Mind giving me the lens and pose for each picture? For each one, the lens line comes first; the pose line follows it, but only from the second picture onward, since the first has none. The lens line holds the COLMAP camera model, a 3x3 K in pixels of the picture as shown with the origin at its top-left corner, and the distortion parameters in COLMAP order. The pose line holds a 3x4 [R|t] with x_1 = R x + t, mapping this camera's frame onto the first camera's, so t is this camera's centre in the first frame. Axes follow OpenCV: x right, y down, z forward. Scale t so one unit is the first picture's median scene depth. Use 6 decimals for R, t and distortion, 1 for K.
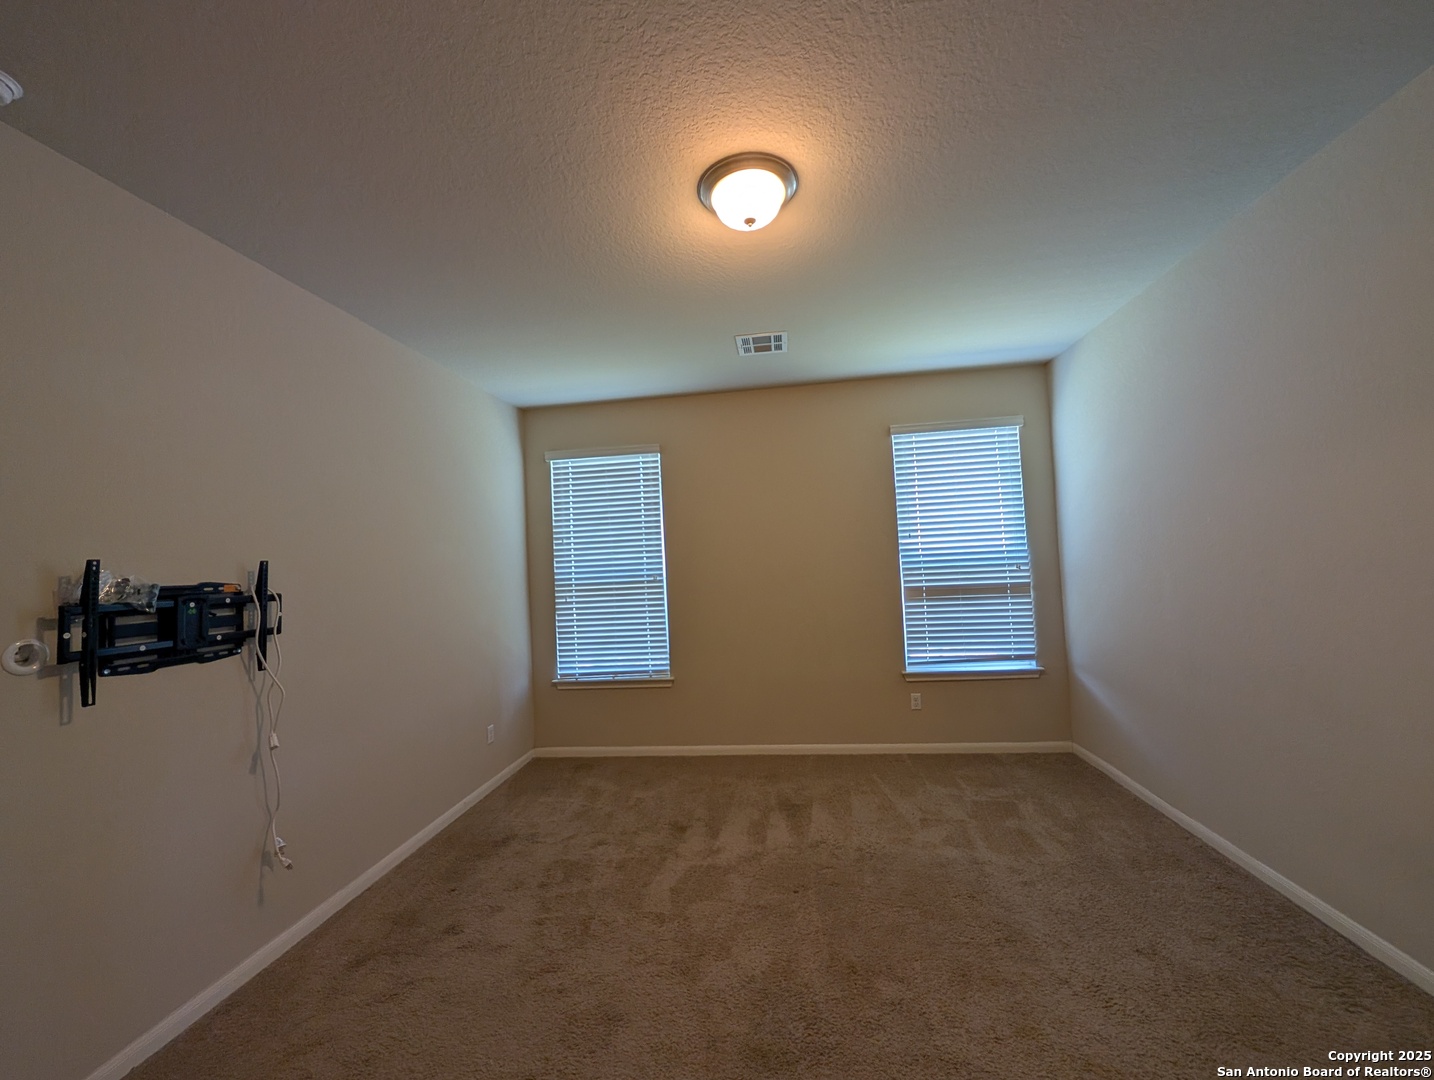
lens RADIAL K [[544.0, 0, 720.2], [0, 544.0, 540.8], [0, 0, 1]] dist [0.000547, 0.000197]
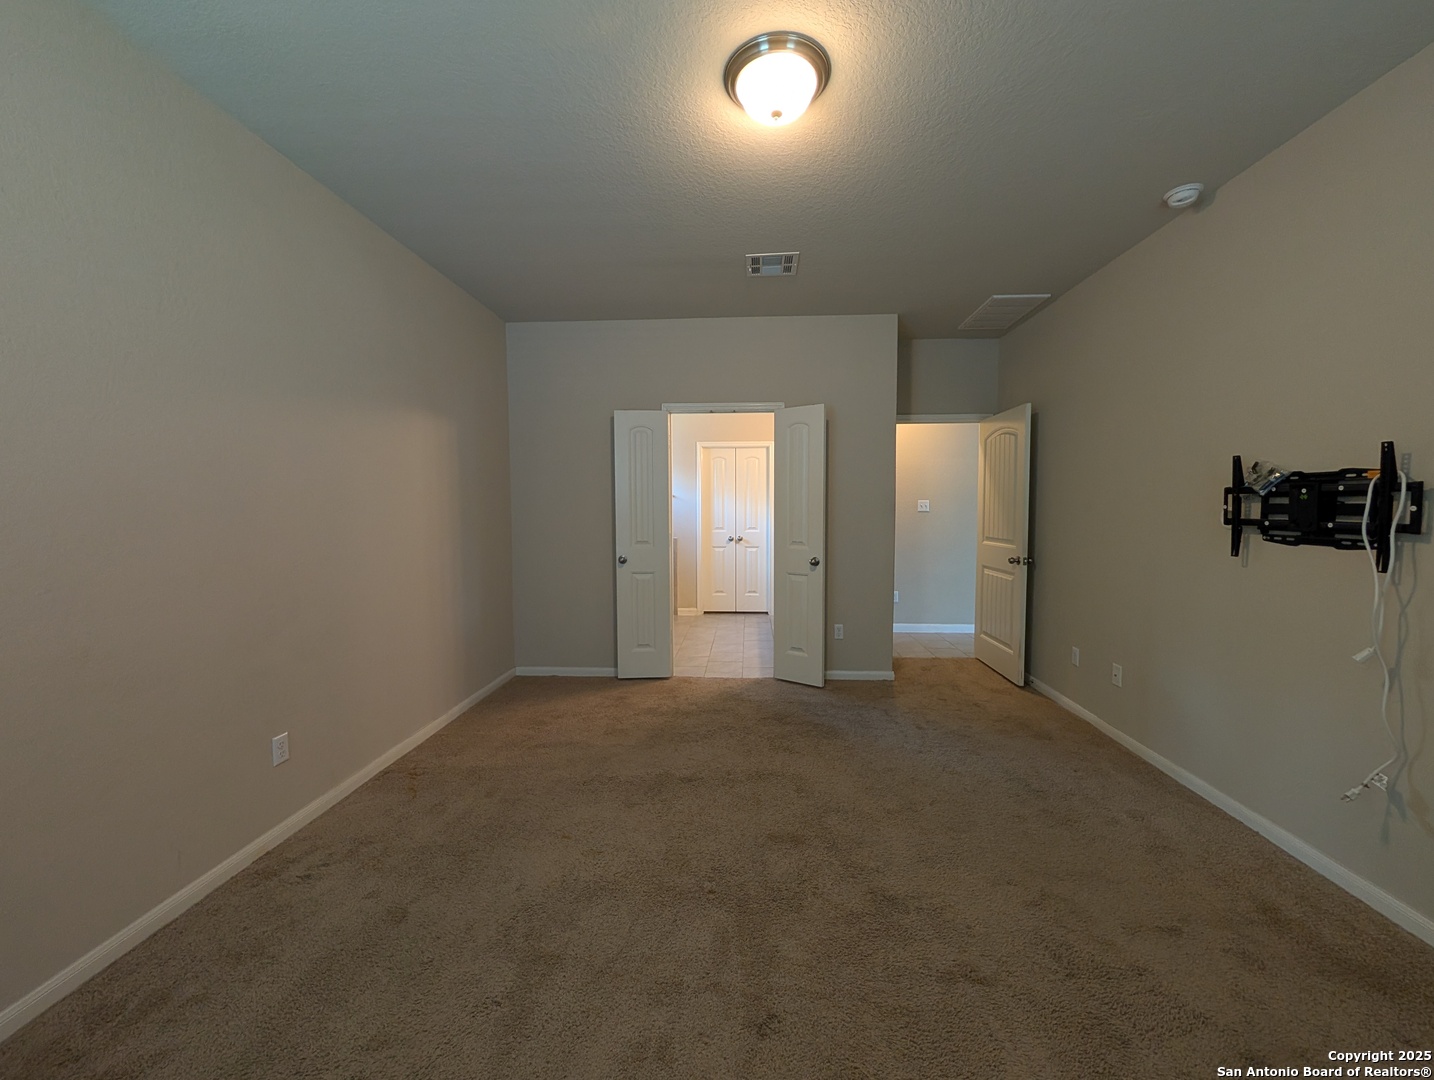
lens RADIAL K [[544.0, 0, 720.2], [0, 544.0, 540.8], [0, 0, 1]] dist [0.000547, 0.000197]
pose [[-0.996002, 0.060651, -0.065588, 0.256723], [0.059049, 0.997914, 0.026083, 0.116308], [0.067033, 0.022106, -0.997506, 1.938369]]
